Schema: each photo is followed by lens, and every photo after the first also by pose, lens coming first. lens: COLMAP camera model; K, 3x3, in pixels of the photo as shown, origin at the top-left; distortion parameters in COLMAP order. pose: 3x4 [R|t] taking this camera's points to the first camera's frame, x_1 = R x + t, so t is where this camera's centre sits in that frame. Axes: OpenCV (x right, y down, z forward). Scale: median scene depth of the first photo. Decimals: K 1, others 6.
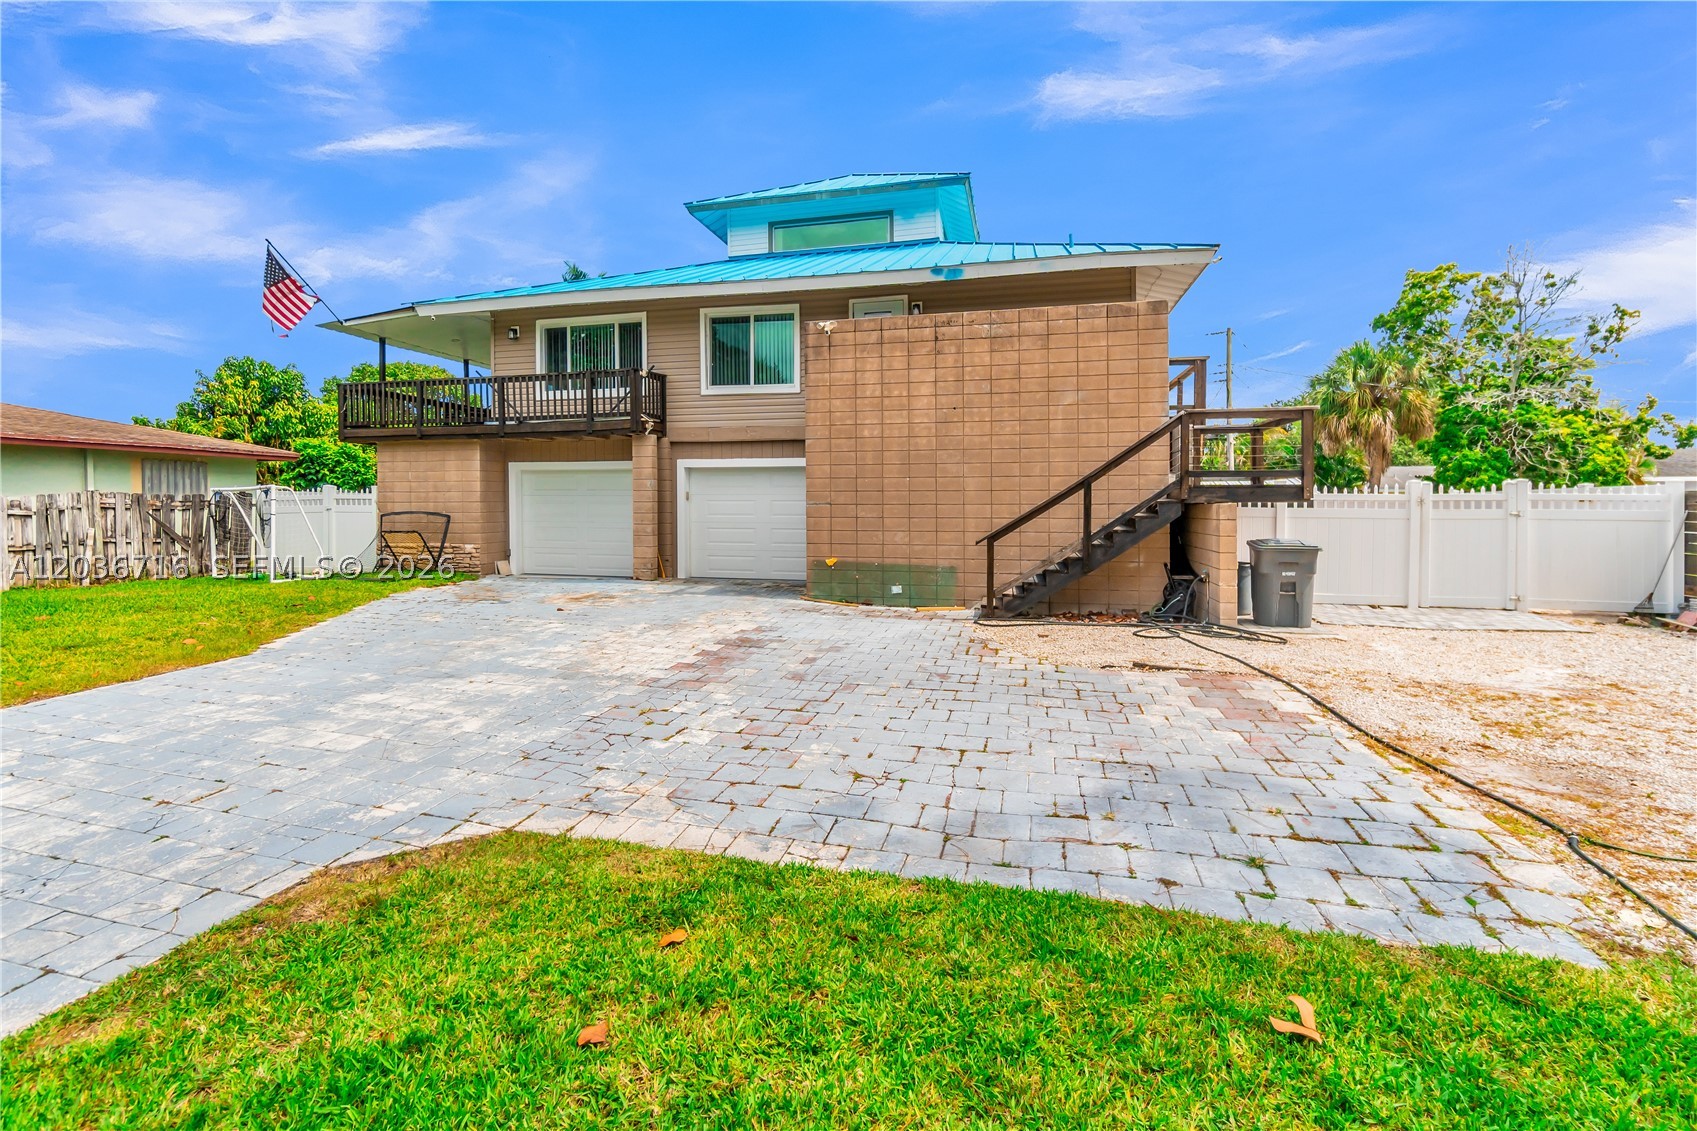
lens RADIAL K [[756.6, 0, 837.7], [0, 756.6, 507.4], [0, 0, 1]] dist [-0.001764, -0.000081]
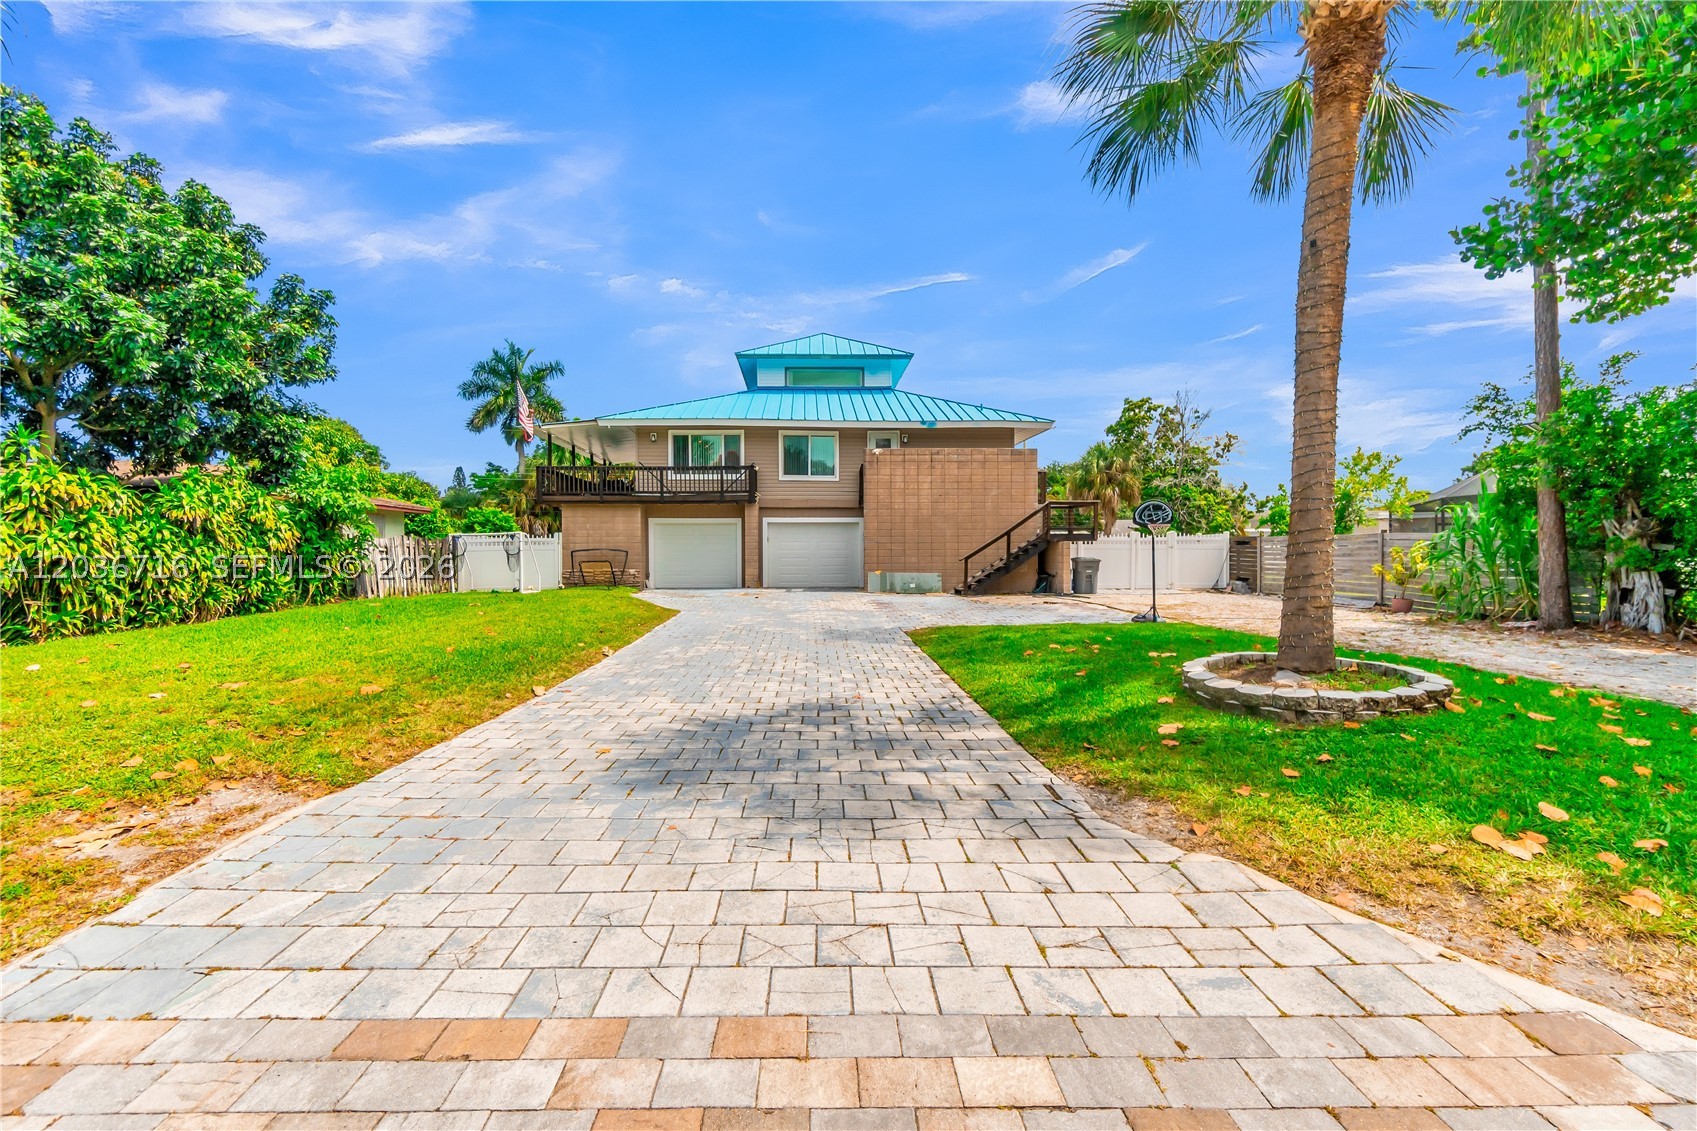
lens RADIAL K [[736.1, 0, 841.8], [0, 736.1, 553.4], [0, 0, 1]] dist [-0.003887, -0.000436]
pose [[0.960053, -0.005221, 0.279771, -0.514110], [0.005255, 0.999986, 0.000629, 0.017423], [-0.279770, 0.000866, 0.960067, -0.647615]]
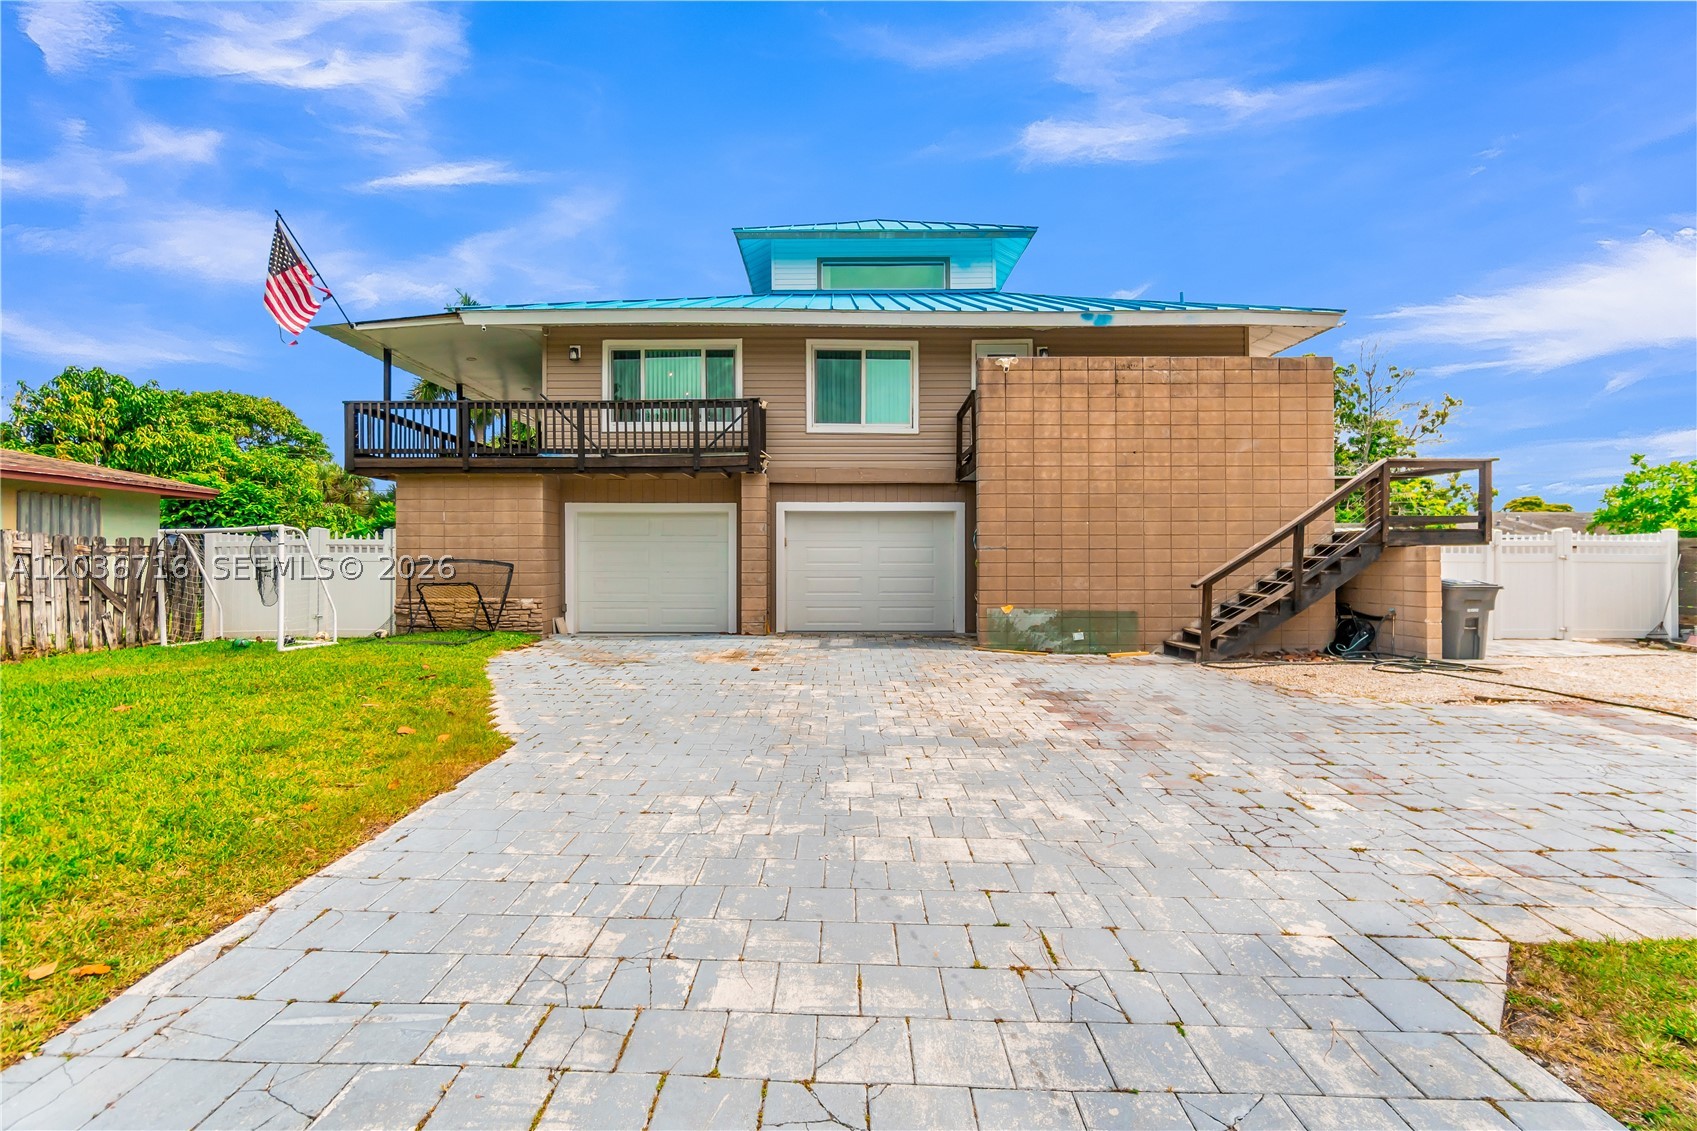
lens RADIAL K [[735.5, 0, 843.8], [0, 735.5, 551.7], [0, 0, 1]] dist [-0.002431, -0.000241]
pose [[0.970007, 0.001236, 0.243073, -0.355923], [0.002825, 0.999862, -0.016356, 0.011527], [-0.243059, 0.016552, 0.969870, 0.122651]]
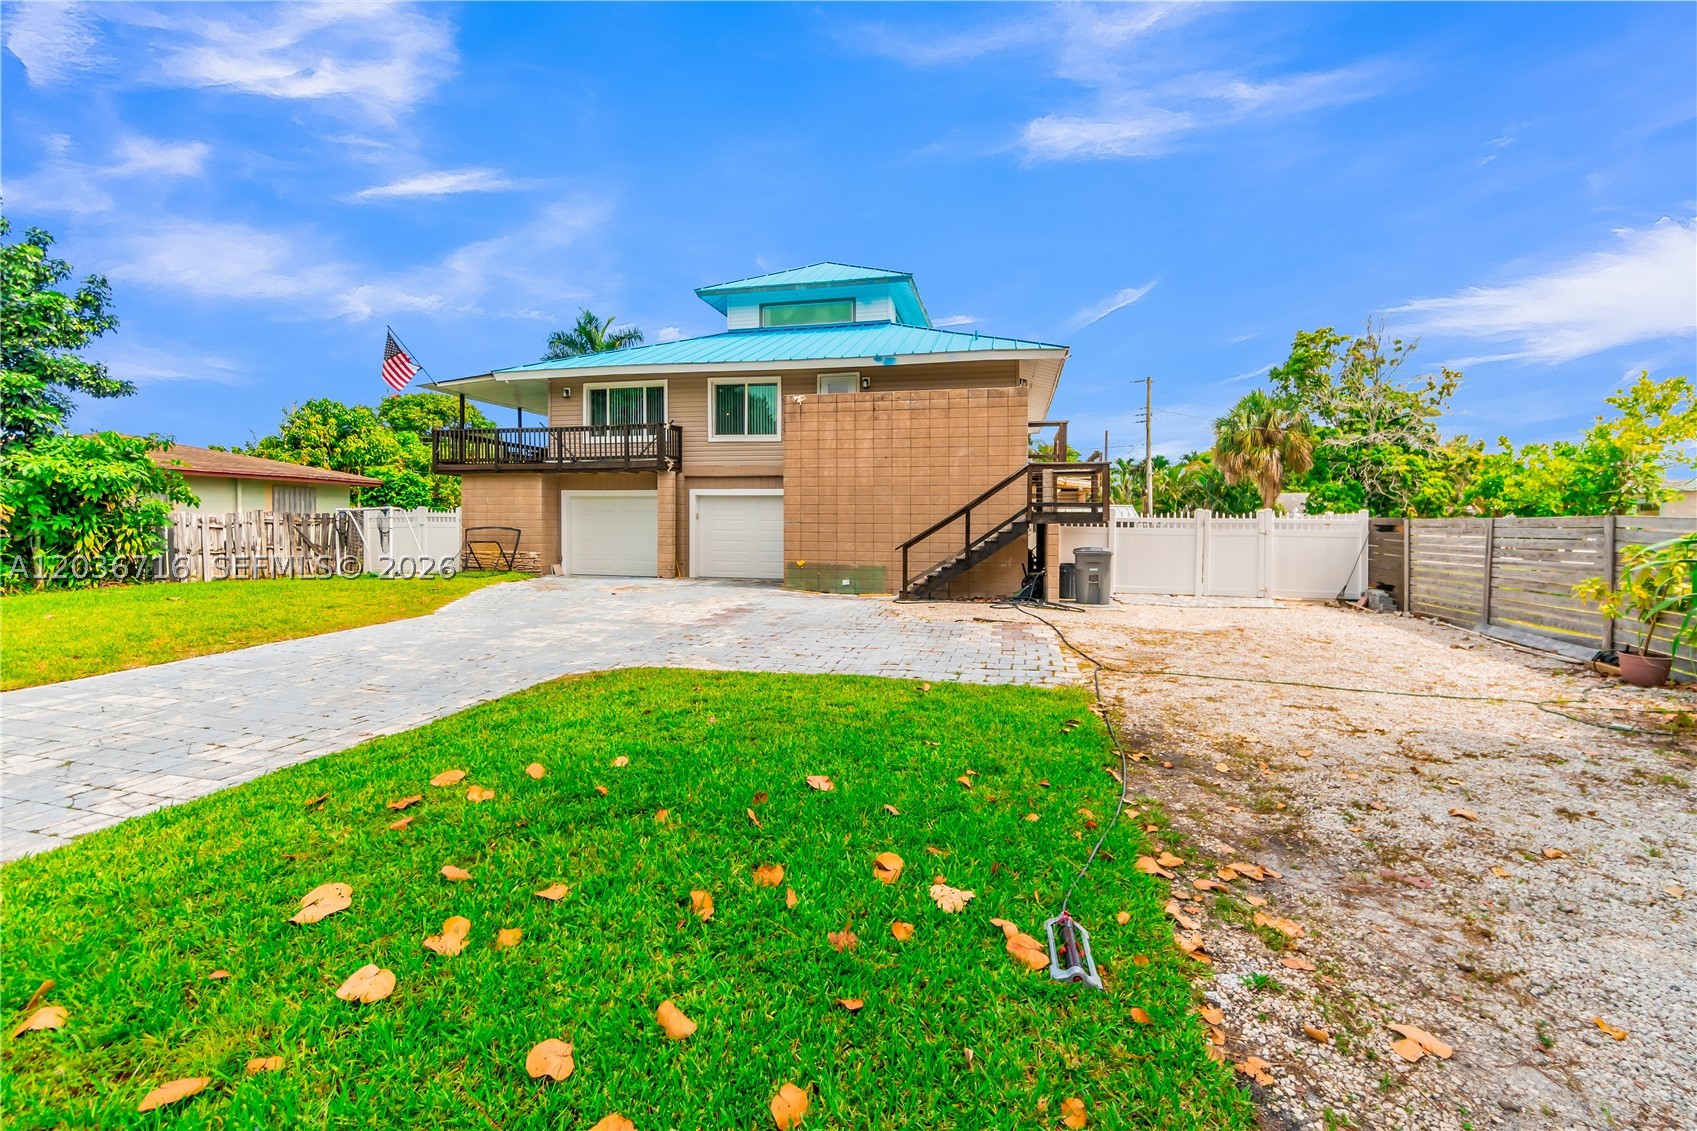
lens RADIAL K [[746.5, 0, 842.2], [0, 746.5, 527.8], [0, 0, 1]] dist [-0.000766, -0.000001]
pose [[0.999829, 0.005990, 0.017487, 0.036266], [-0.005989, 0.999982, -0.000072, 0.003497], [-0.017487, -0.000033, 0.999847, -0.337826]]
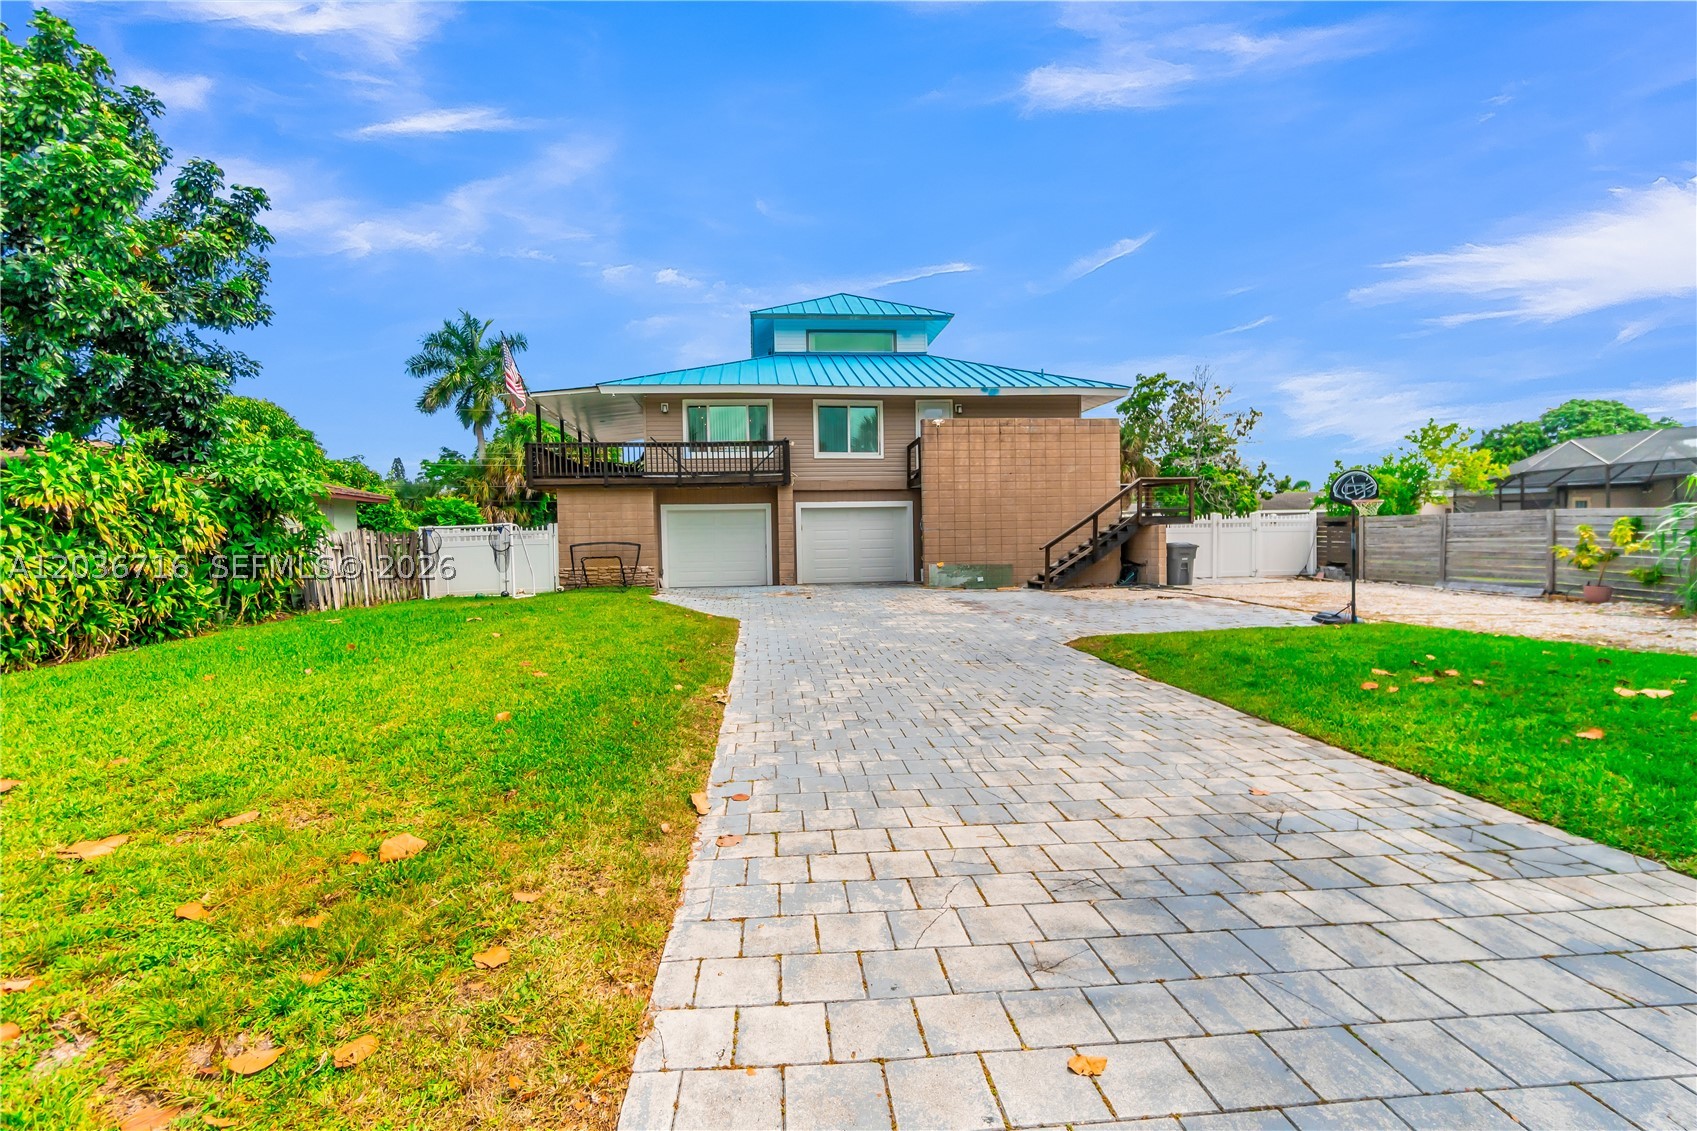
lens RADIAL K [[735.5, 0, 843.8], [0, 735.5, 551.7], [0, 0, 1]] dist [-0.002431, -0.000241]
pose [[0.938993, -0.025149, 0.343015, -0.622847], [0.021355, 0.999662, 0.014834, 0.012619], [-0.343272, -0.006603, 0.939213, -0.361588]]
